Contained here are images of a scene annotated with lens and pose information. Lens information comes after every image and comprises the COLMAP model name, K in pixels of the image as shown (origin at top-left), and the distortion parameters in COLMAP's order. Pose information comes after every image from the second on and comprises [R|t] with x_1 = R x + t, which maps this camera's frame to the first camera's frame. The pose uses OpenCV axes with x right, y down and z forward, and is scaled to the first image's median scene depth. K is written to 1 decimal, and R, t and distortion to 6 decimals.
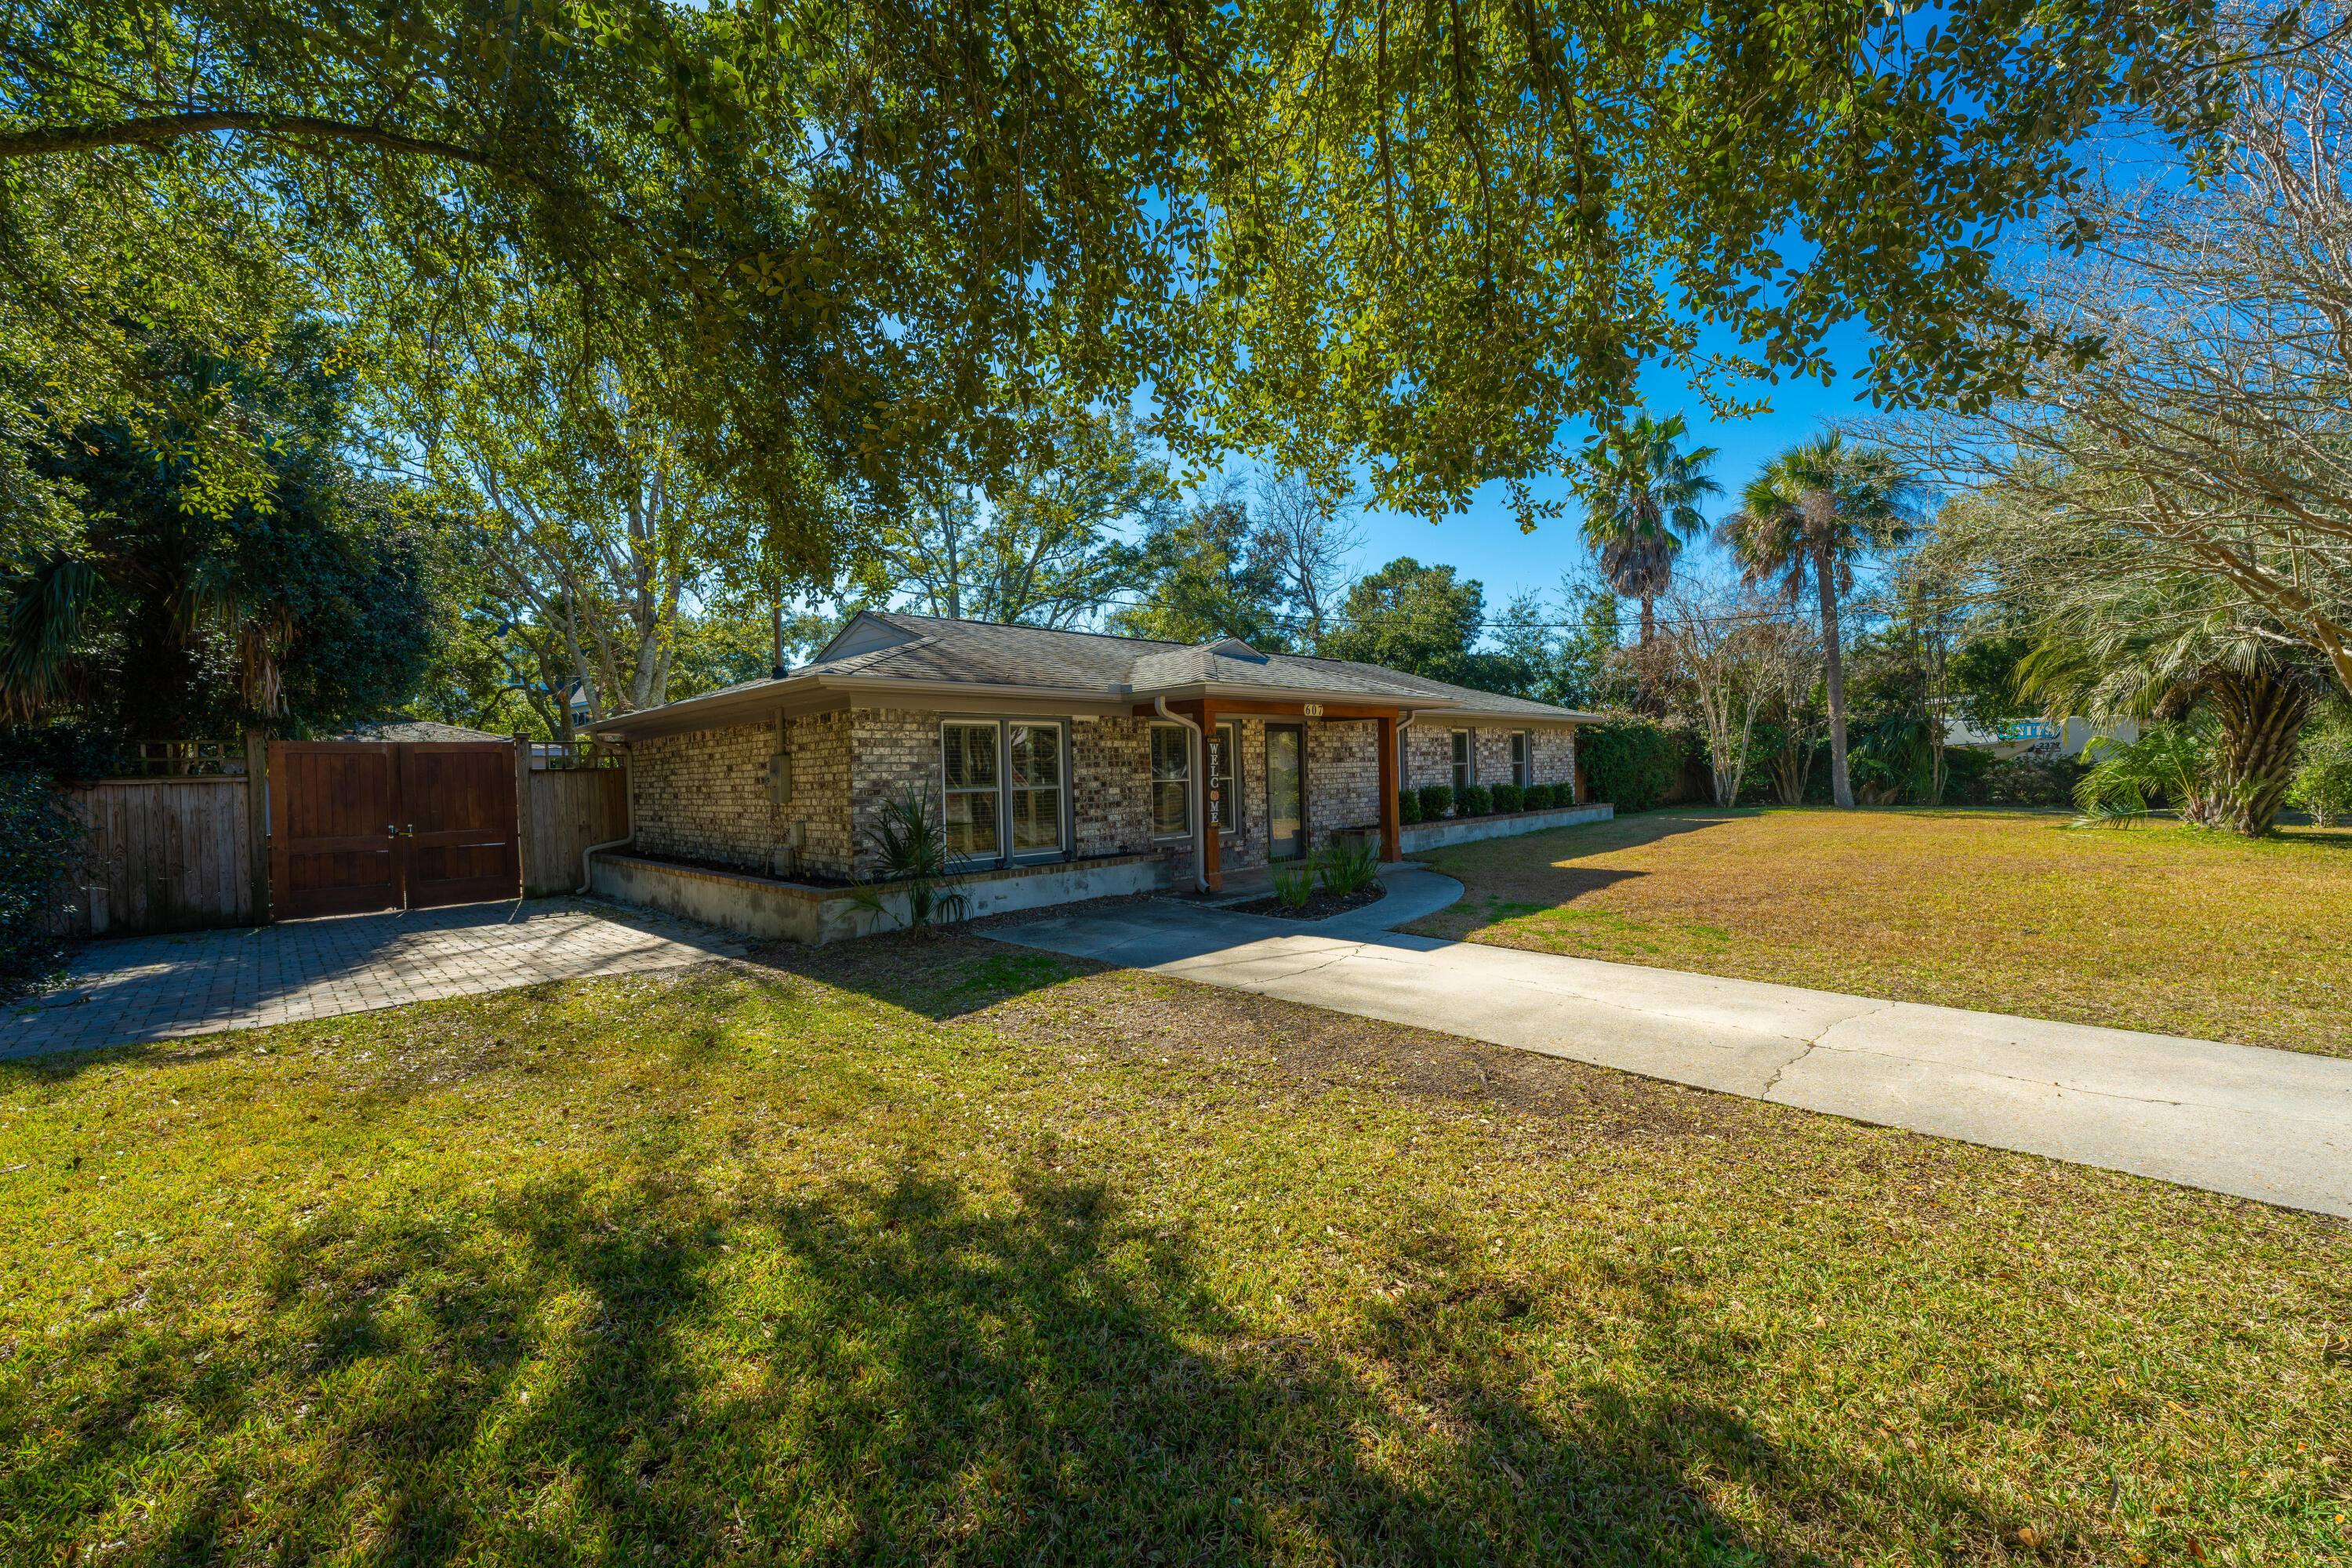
lens RADIAL K [[942.2, 0, 1170.2], [0, 942.2, 793.5], [0, 0, 1]] dist [0.000227, -0.000139]
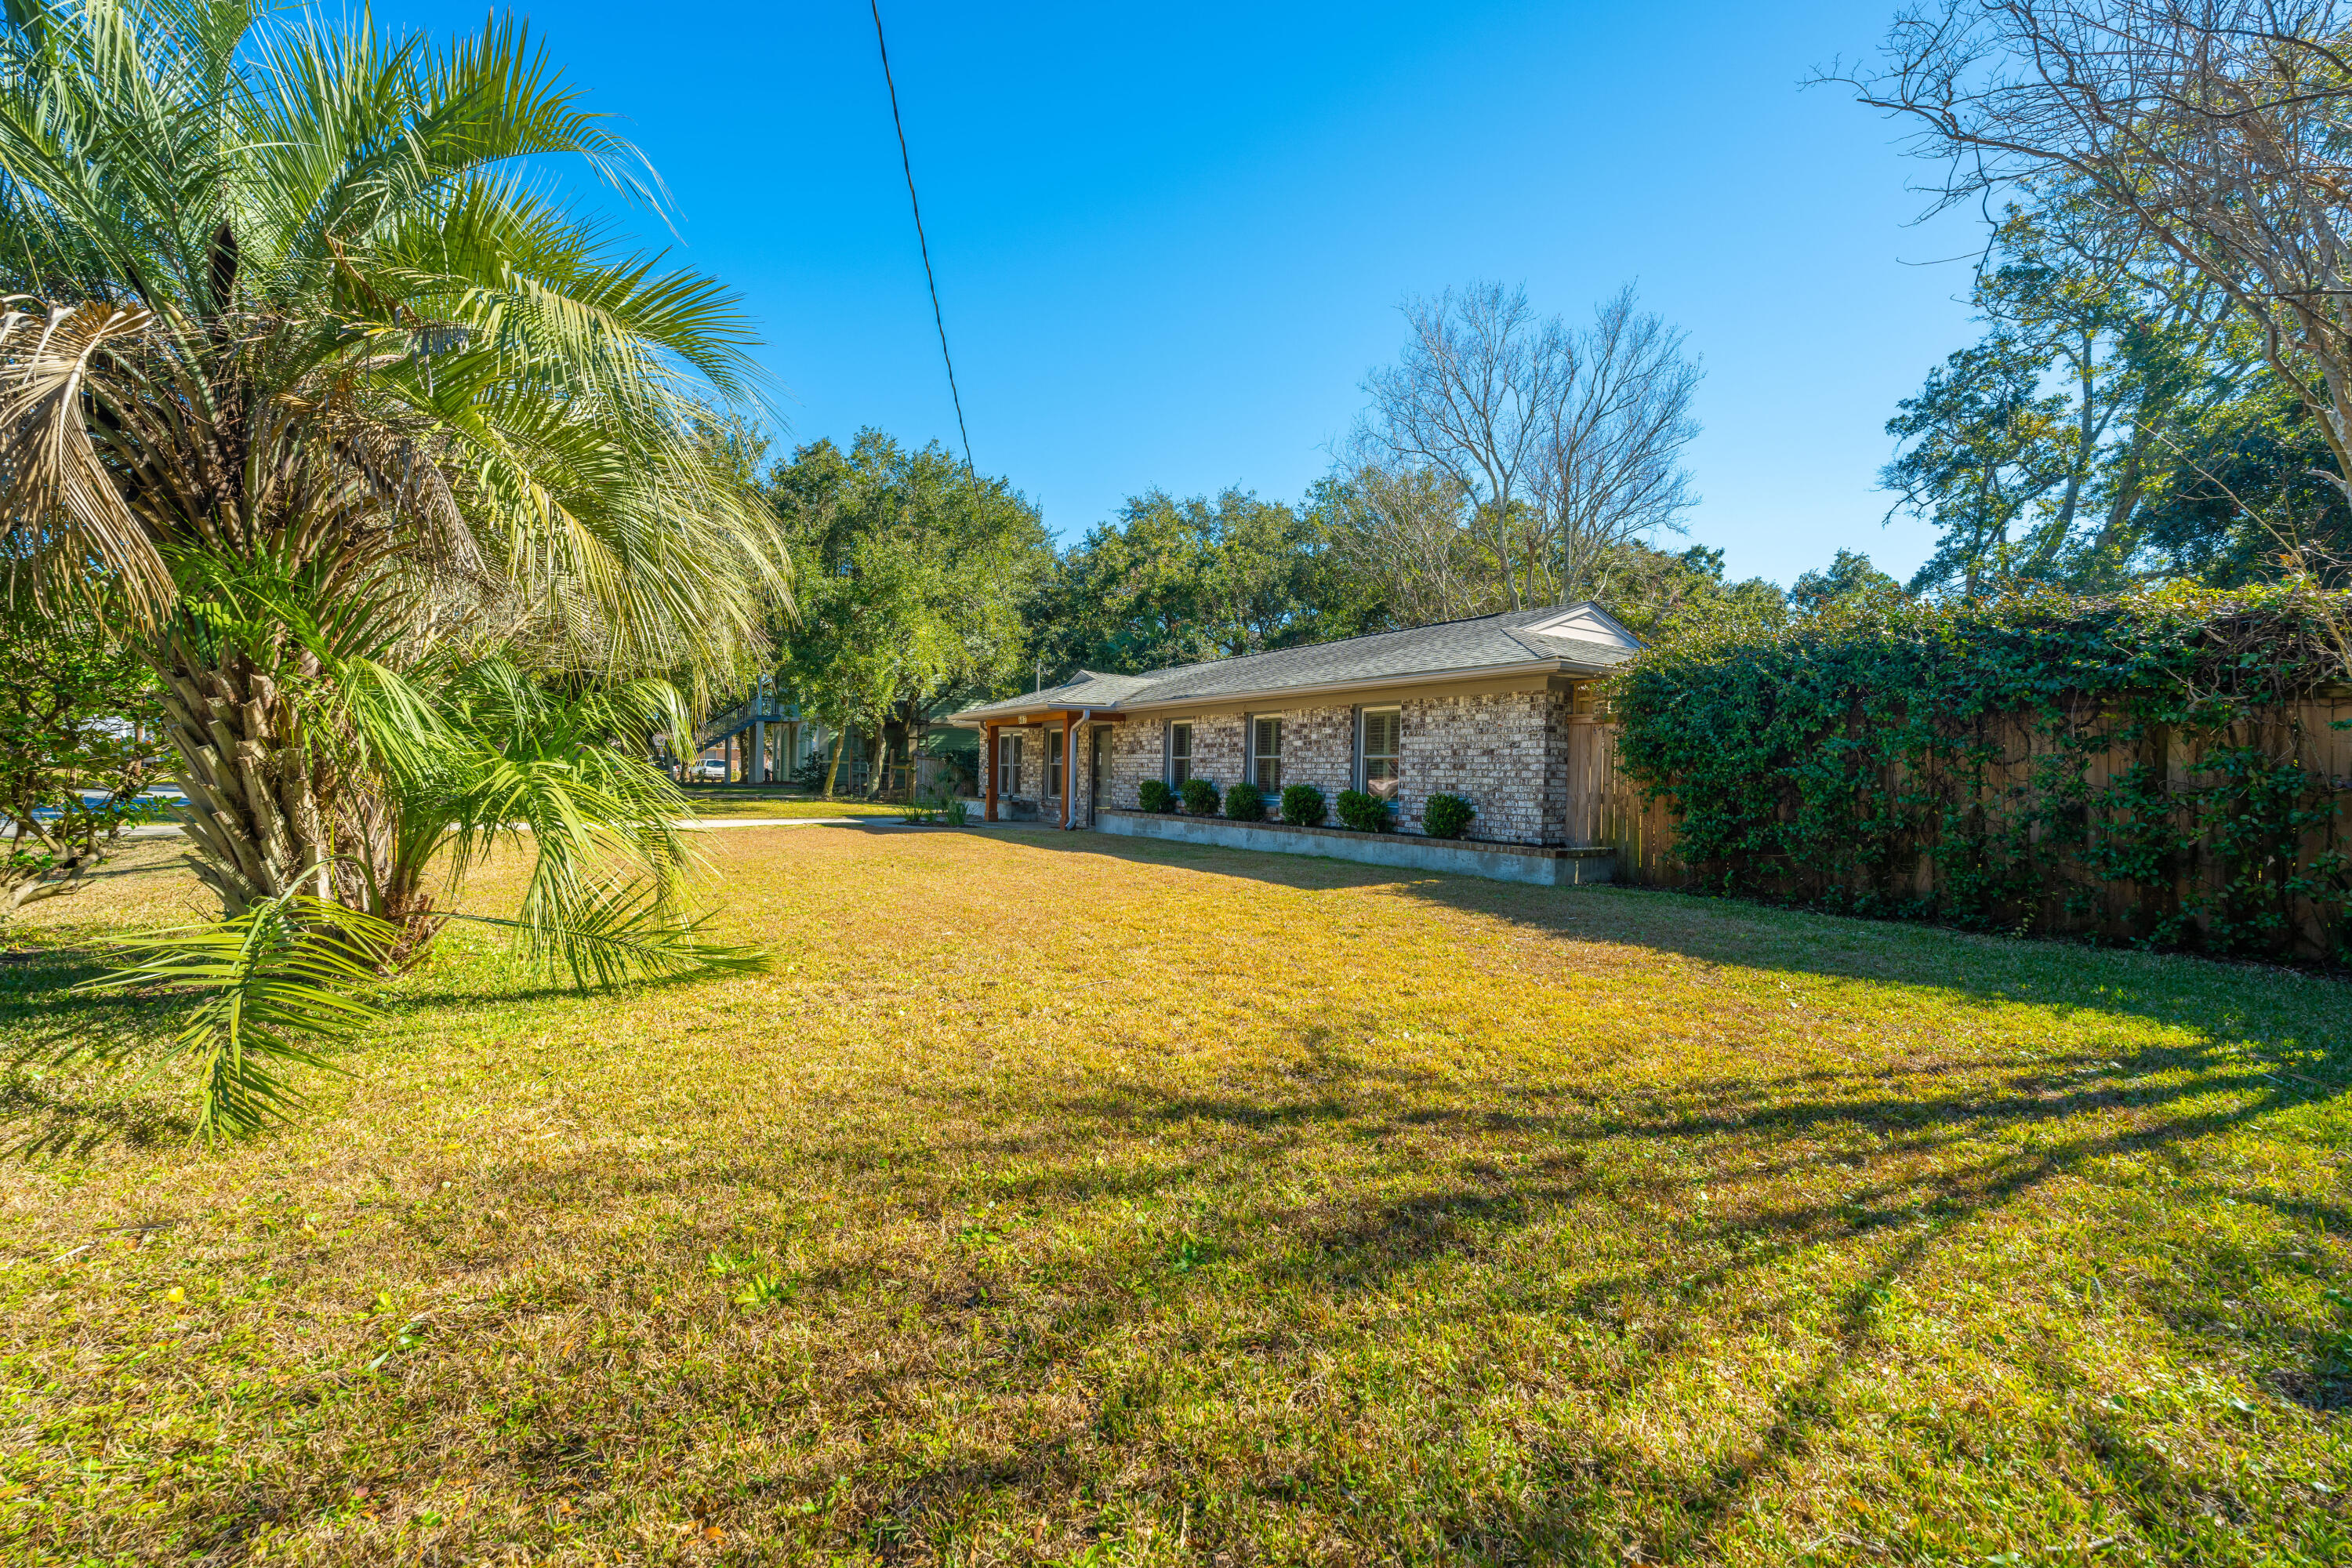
lens RADIAL K [[942.2, 0, 1170.2], [0, 942.2, 793.5], [0, 0, 1]] dist [0.000227, -0.000139]
pose [[-0.224259, 0.044506, -0.973513, 1.431869], [-0.026089, 0.998324, 0.051650, -0.047130], [0.974180, 0.036981, -0.222722, 1.406765]]
